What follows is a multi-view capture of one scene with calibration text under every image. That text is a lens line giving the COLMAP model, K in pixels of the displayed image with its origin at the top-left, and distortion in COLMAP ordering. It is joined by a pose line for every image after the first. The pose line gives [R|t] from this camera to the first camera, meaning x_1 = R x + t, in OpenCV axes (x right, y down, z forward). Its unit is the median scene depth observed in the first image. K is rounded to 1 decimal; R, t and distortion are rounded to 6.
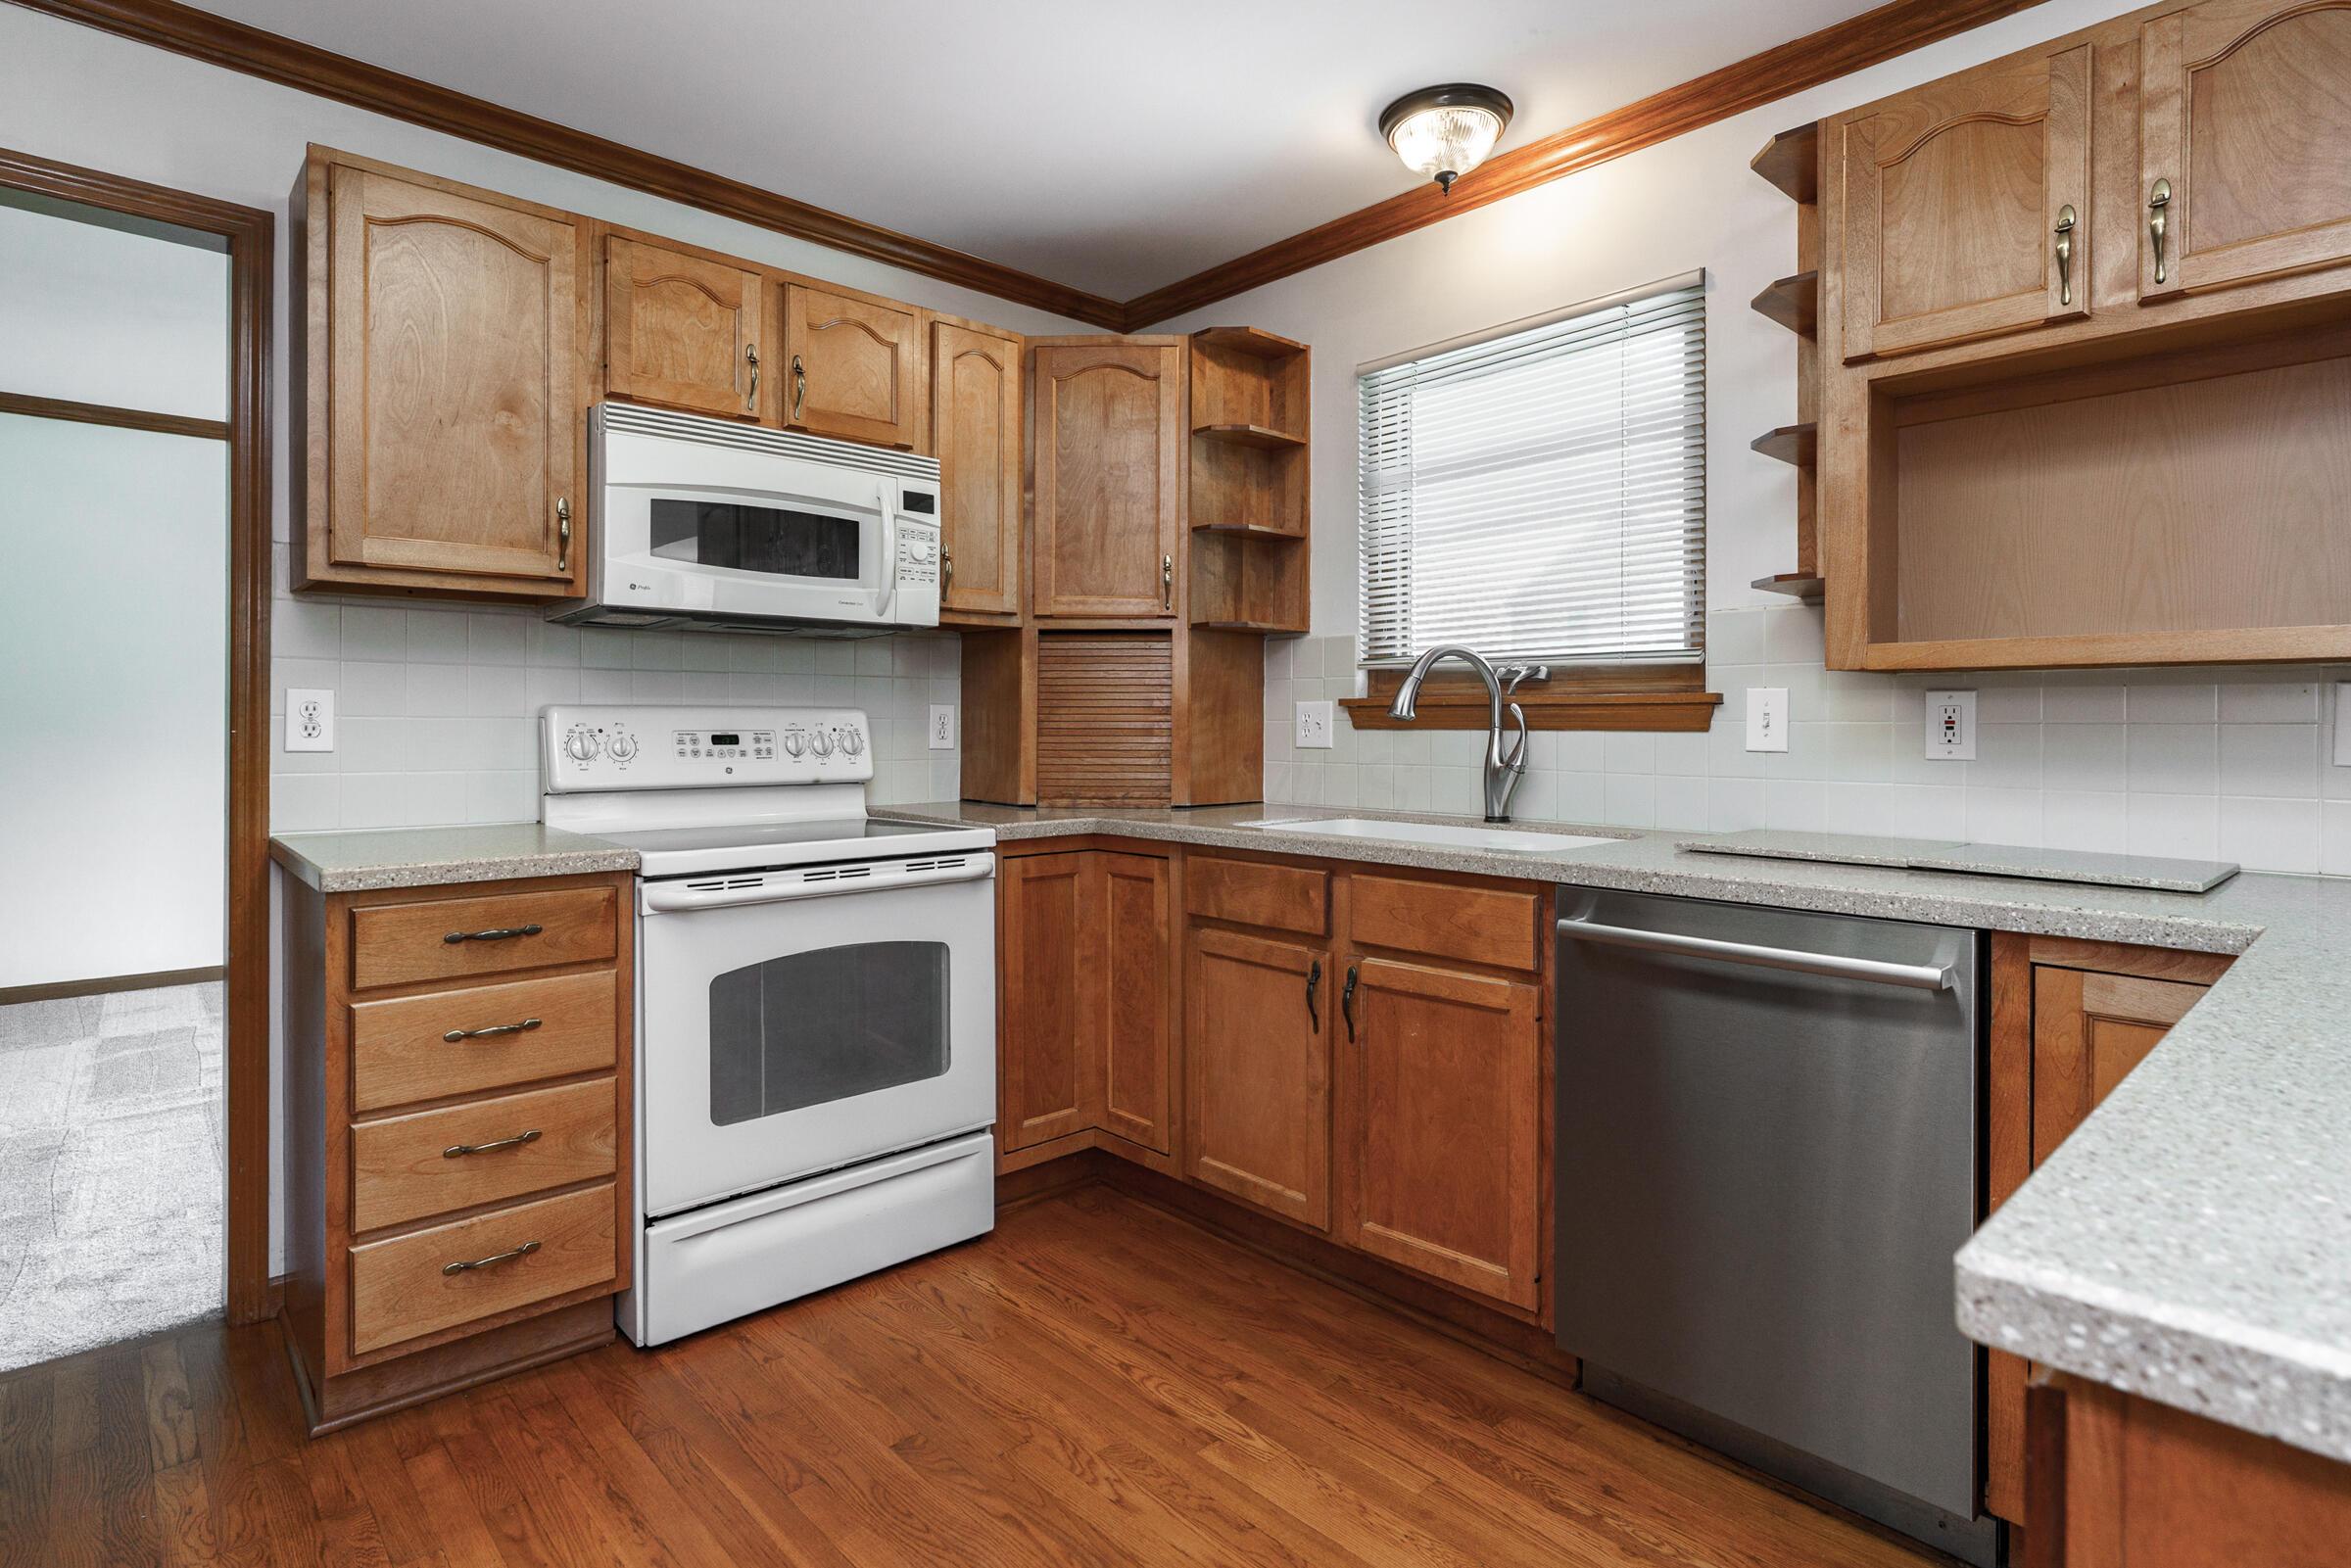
lens RADIAL K [[1236.3, 0, 1186.0], [0, 1236.3, 713.4], [0, 0, 1]] dist [-0.009245, 0.004434]
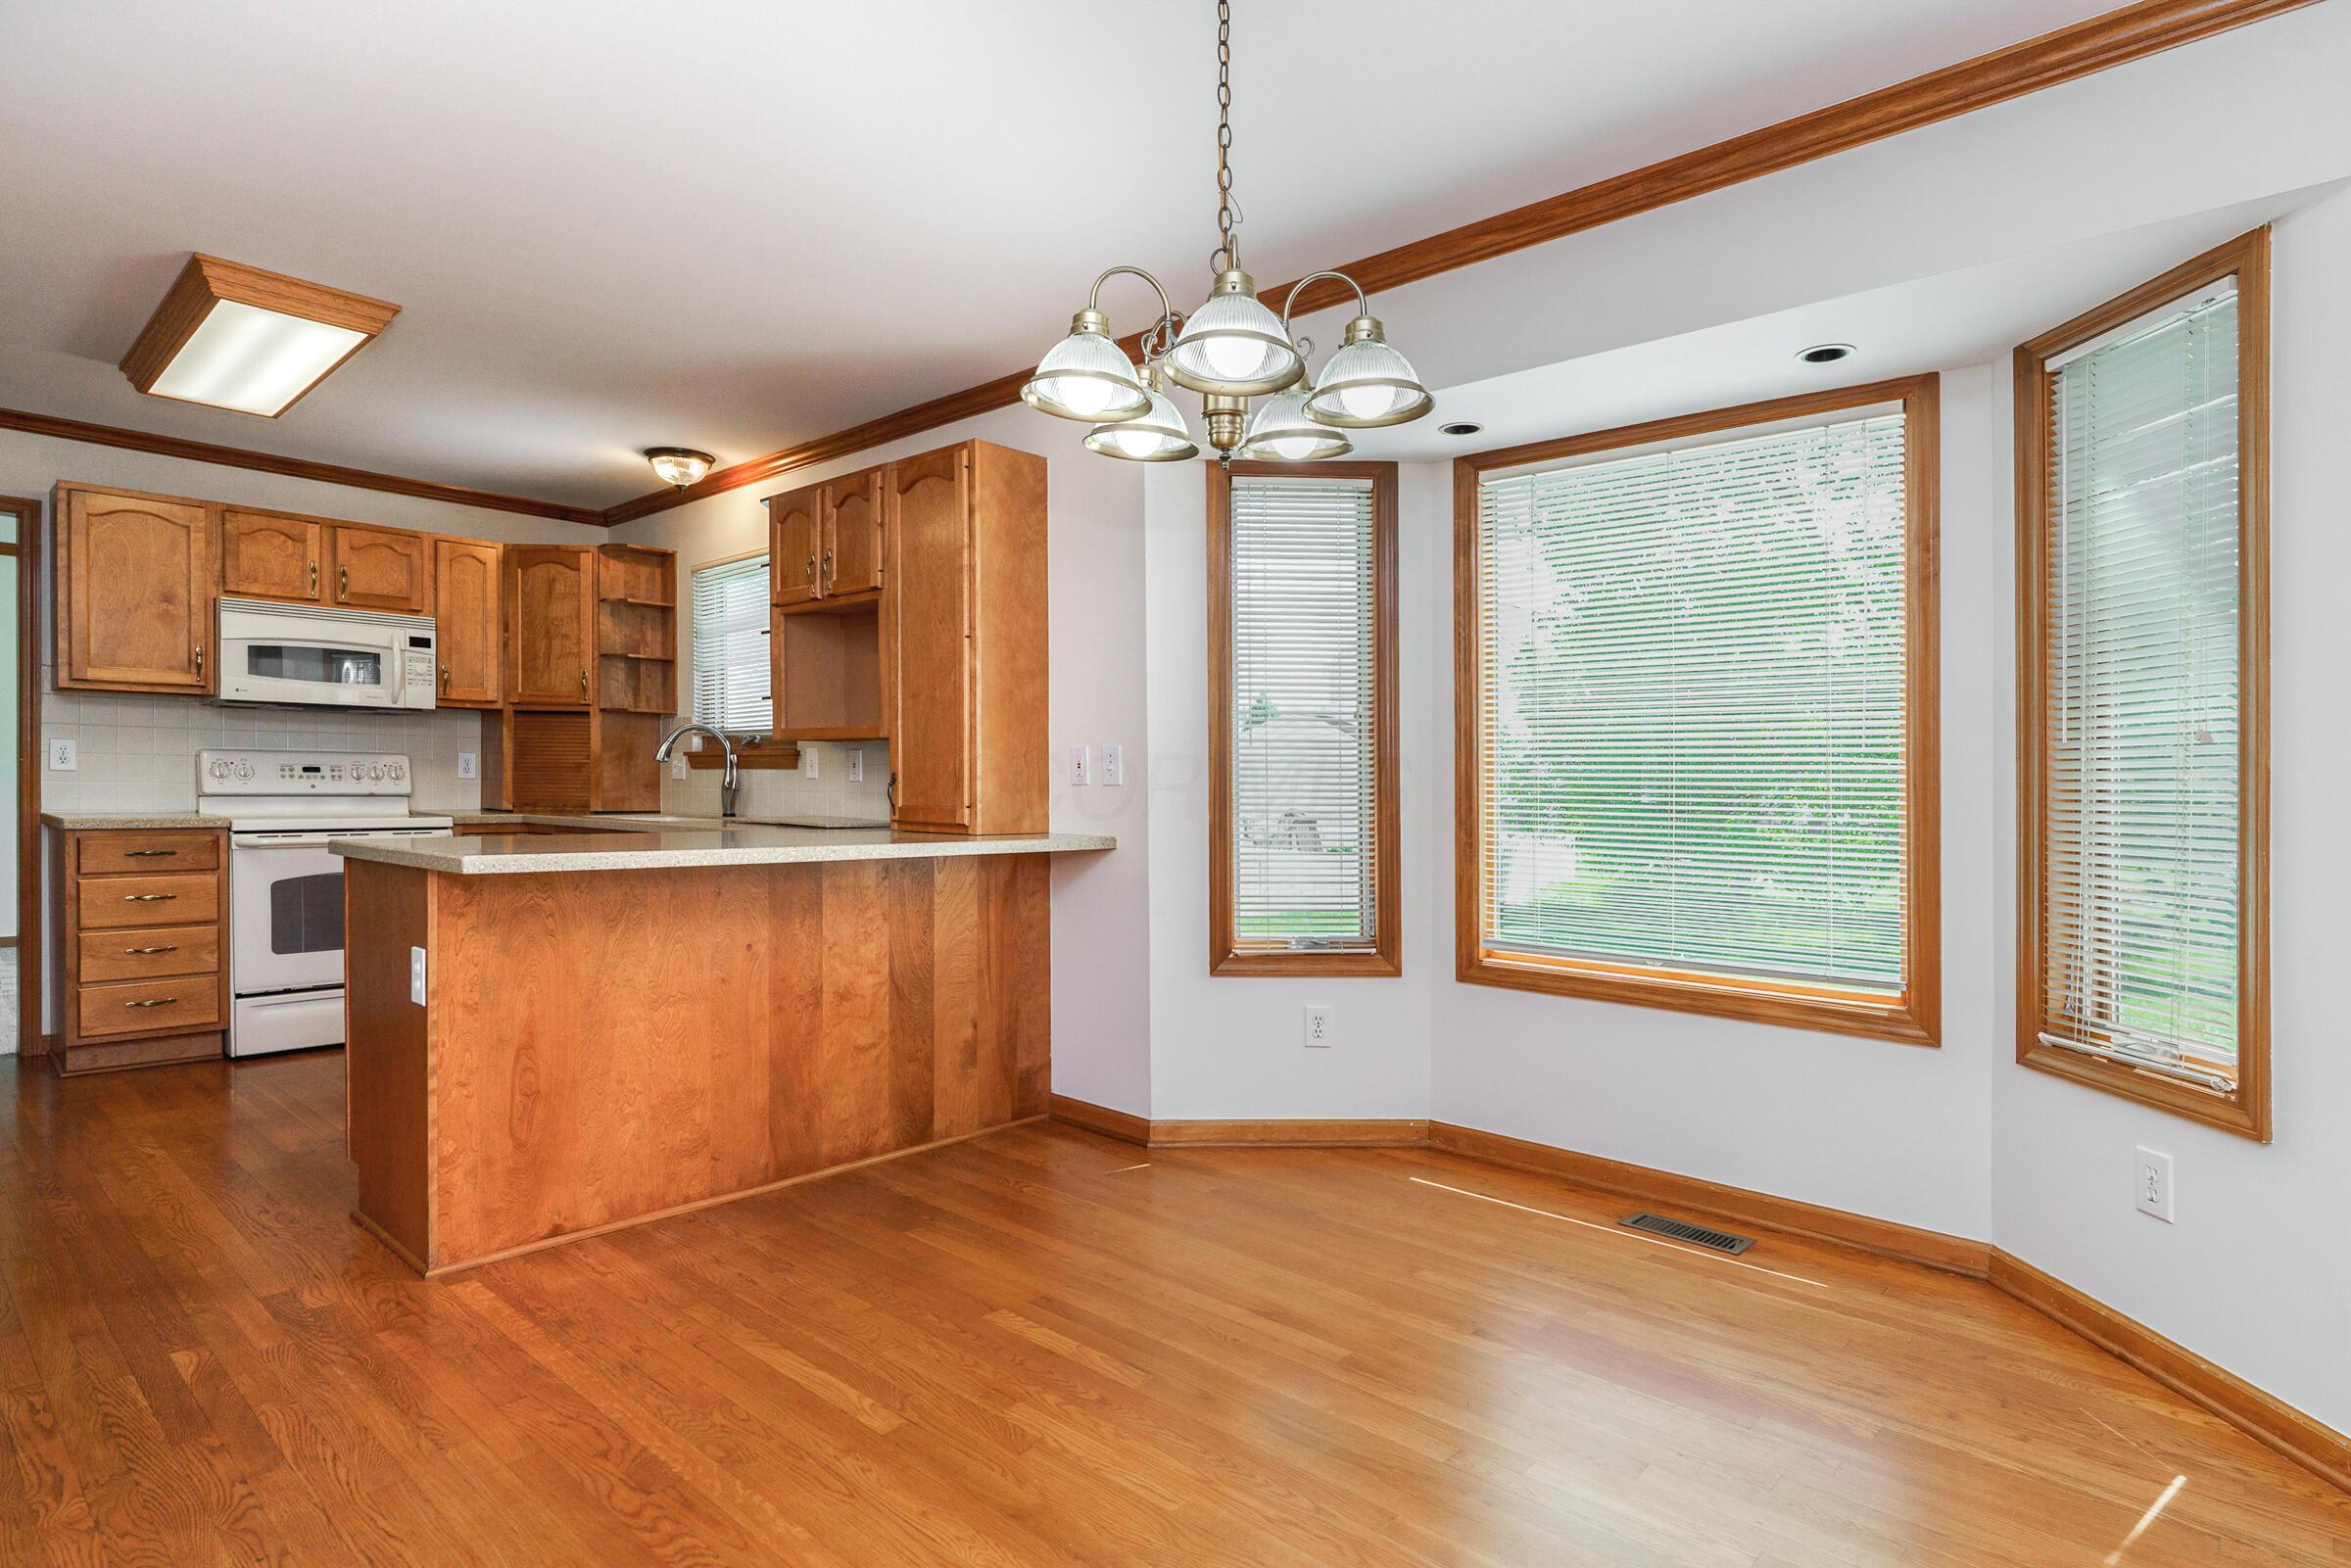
lens RADIAL K [[1236.3, 0, 1156.8], [0, 1236.3, 798.1], [0, 0, 1]] dist [-0.009245, 0.004434]
pose [[0.996261, 0.008859, 0.085937, 0.866276], [-0.010736, 0.999713, 0.021412, 0.013065], [-0.085723, -0.022255, 0.996070, -1.116727]]
